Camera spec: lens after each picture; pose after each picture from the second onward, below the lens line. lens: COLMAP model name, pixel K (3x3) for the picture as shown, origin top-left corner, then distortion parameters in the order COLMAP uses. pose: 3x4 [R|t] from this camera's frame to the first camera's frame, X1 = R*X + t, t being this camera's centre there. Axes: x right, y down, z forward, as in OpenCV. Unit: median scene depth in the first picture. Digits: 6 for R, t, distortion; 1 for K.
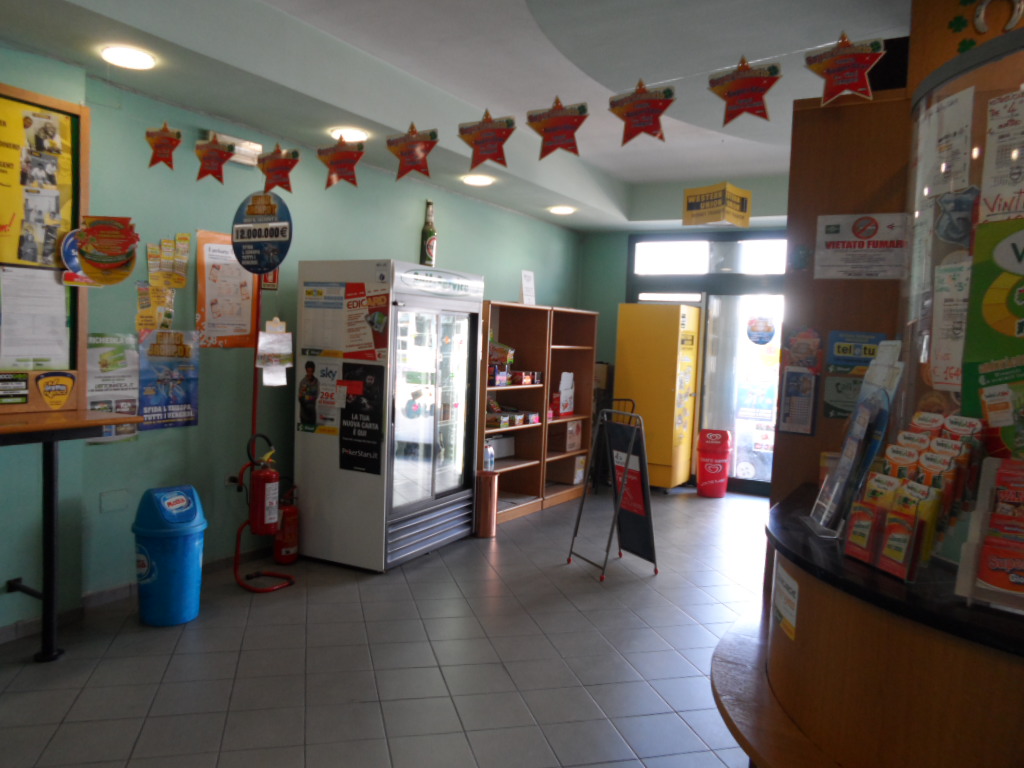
lens RADIAL K [[755.2, 0, 512.4], [0, 755.2, 387.0], [0, 0, 1]] dist [0.003331, 0.001344]
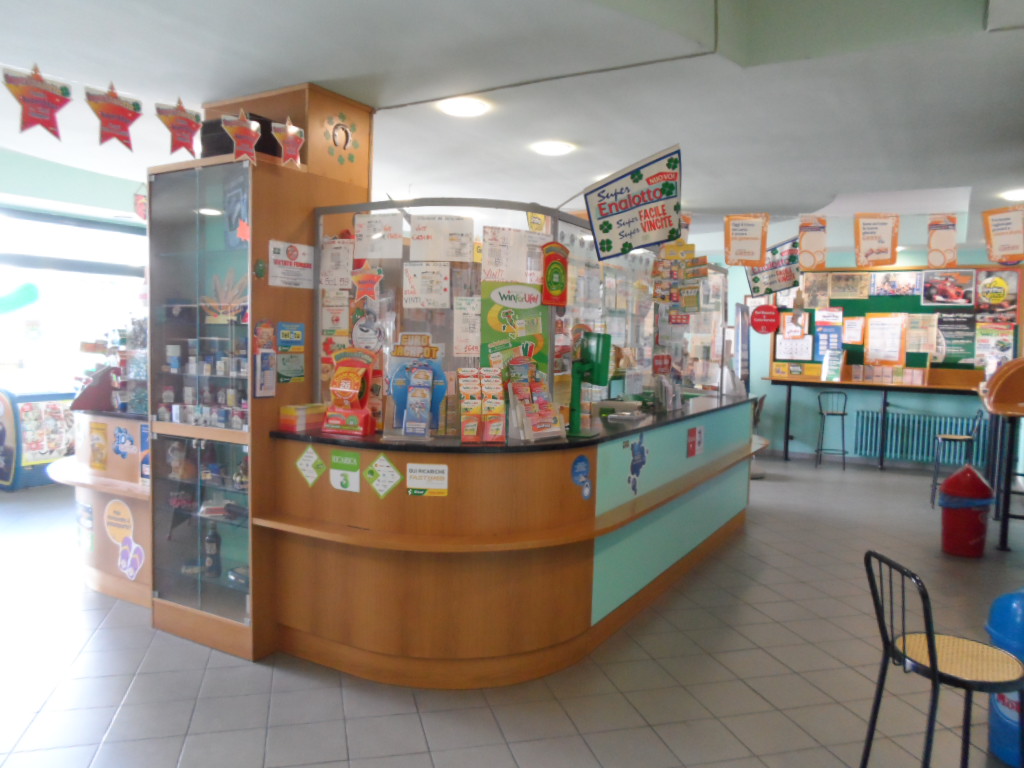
lens RADIAL K [[755.2, 0, 511.4], [0, 755.2, 387.7], [0, 0, 1]] dist [0.003331, 0.001344]
pose [[0.077003, -0.098332, 0.992170, -0.988468], [0.046324, 0.994403, 0.094958, -0.067518], [-0.995954, 0.038649, 0.081127, 0.458560]]
